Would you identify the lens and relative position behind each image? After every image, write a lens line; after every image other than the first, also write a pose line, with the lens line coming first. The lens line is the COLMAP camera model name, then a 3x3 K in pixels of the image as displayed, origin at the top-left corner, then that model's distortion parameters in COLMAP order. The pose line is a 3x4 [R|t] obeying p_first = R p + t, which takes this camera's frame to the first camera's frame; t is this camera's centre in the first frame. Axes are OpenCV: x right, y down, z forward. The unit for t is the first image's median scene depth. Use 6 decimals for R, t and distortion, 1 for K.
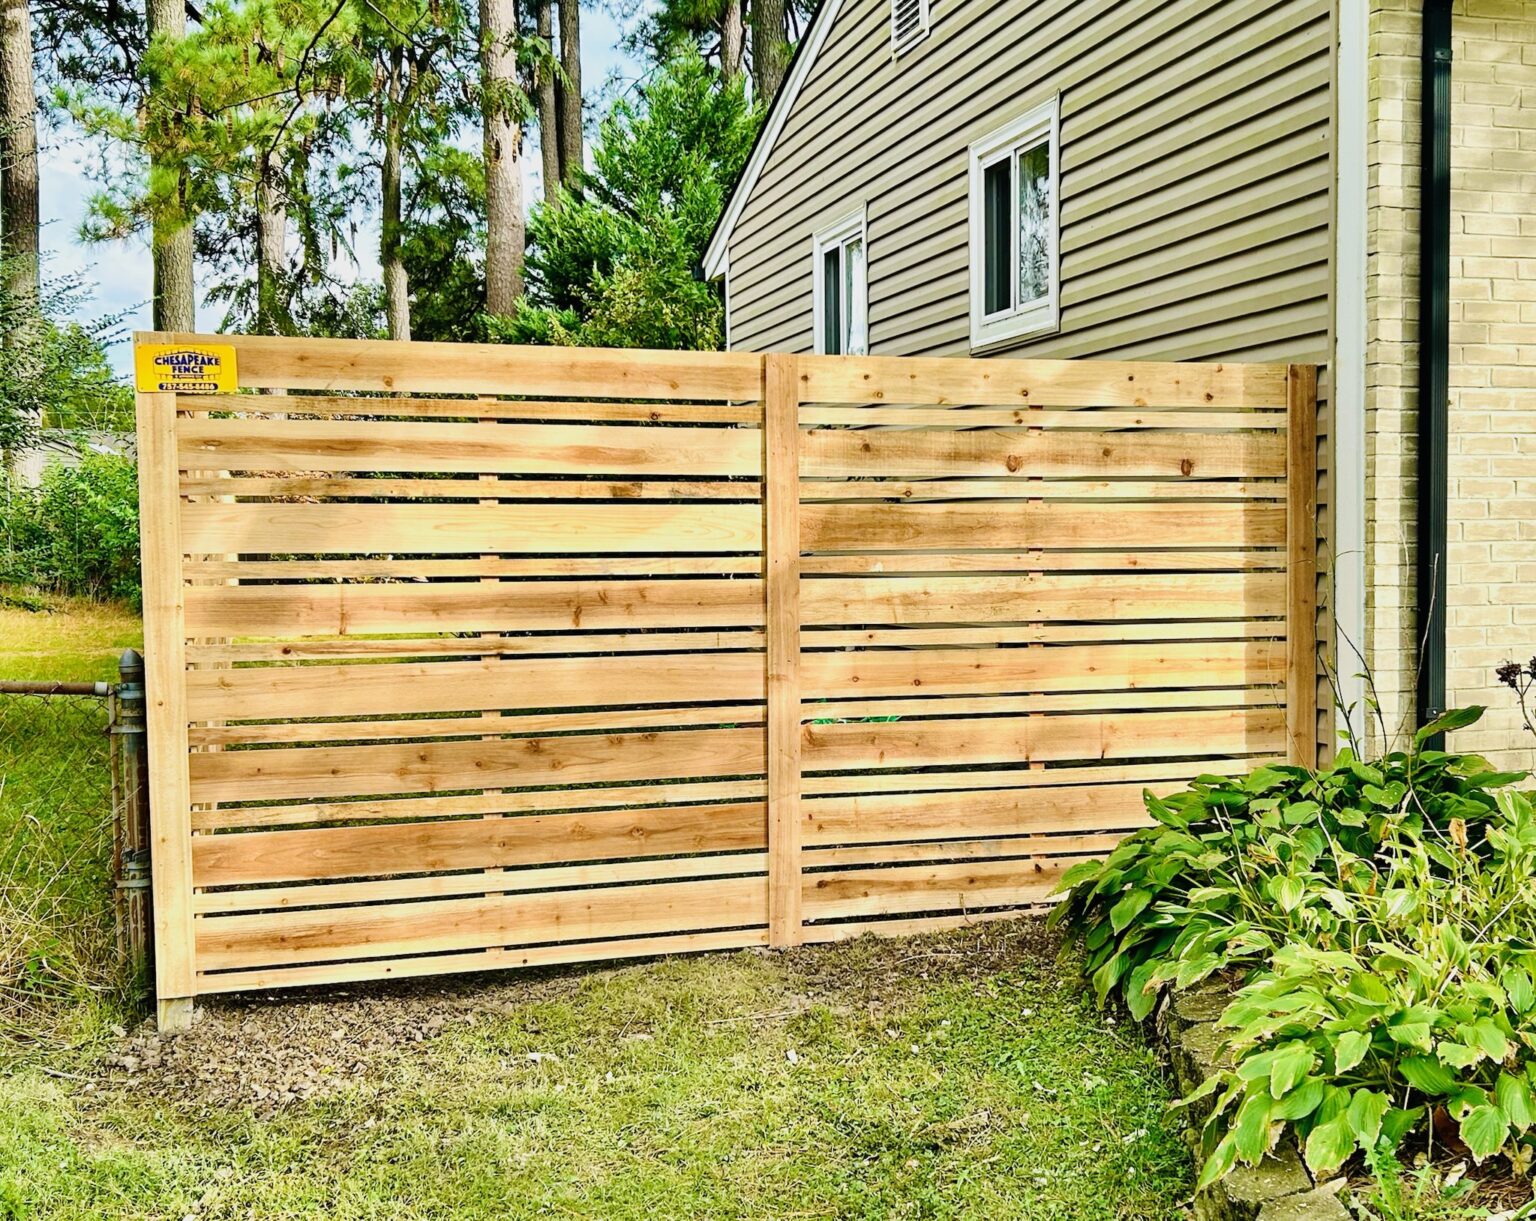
lens RADIAL K [[1744.5, 0, 771.3], [0, 1744.5, 573.5], [0, 0, 1]] dist [0.141534, -0.341793]
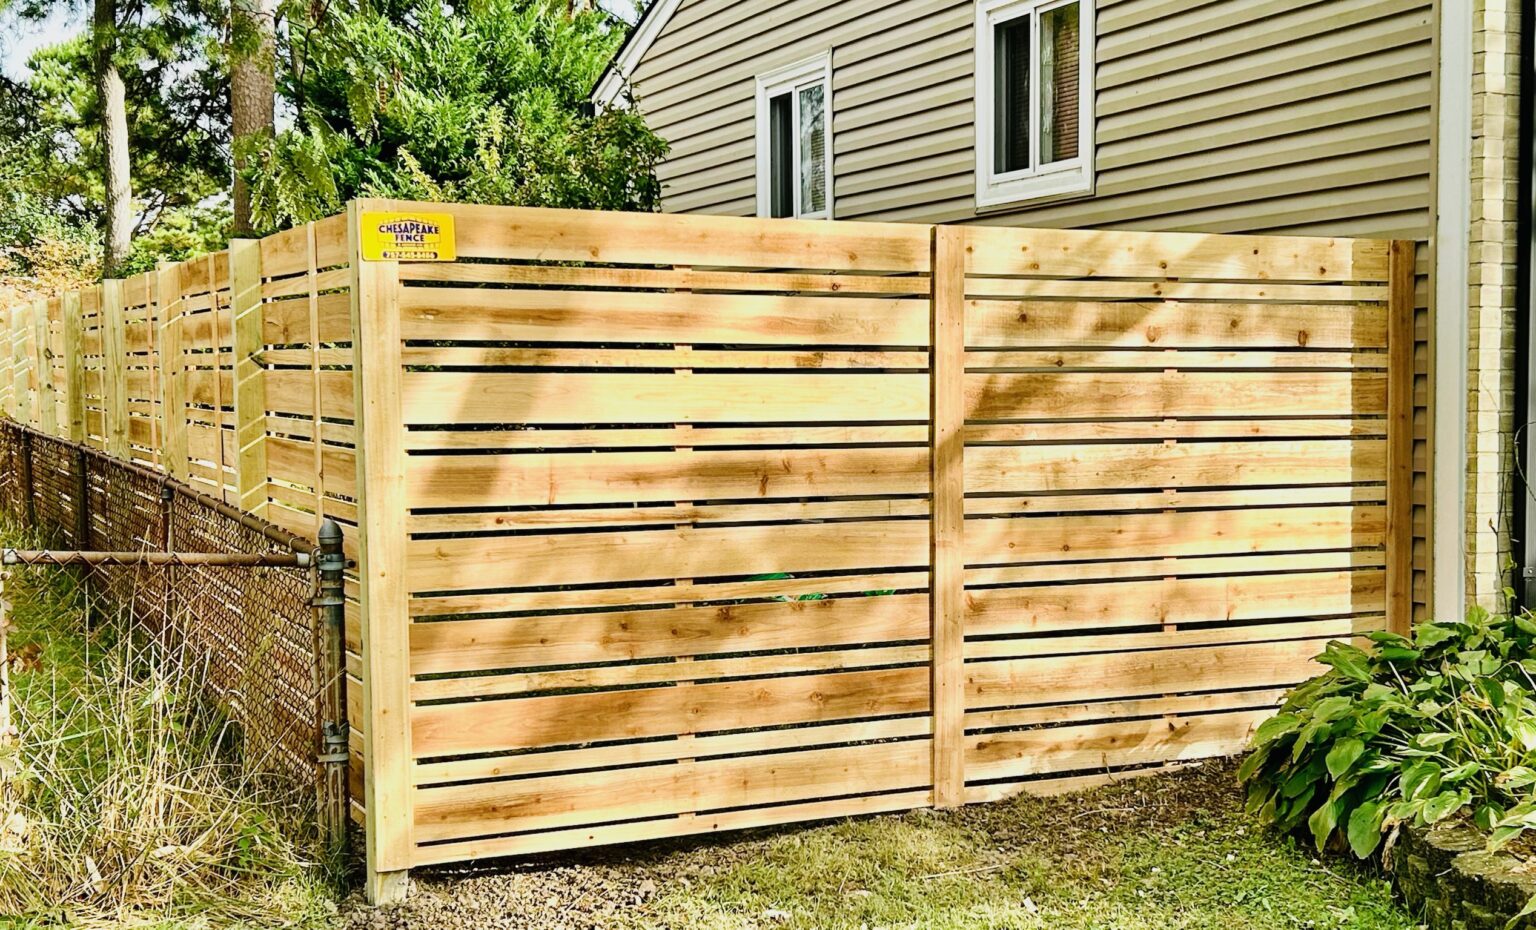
lens RADIAL K [[1958.3, 0, 768.0], [0, 1958.3, 465.0], [0, 0, 1]] dist [0.181966, -0.570627]
pose [[0.988819, -0.002620, 0.149098, -0.264656], [-0.000051, 0.999840, 0.017907, -0.006961], [-0.149121, -0.017714, 0.988660, -0.113735]]
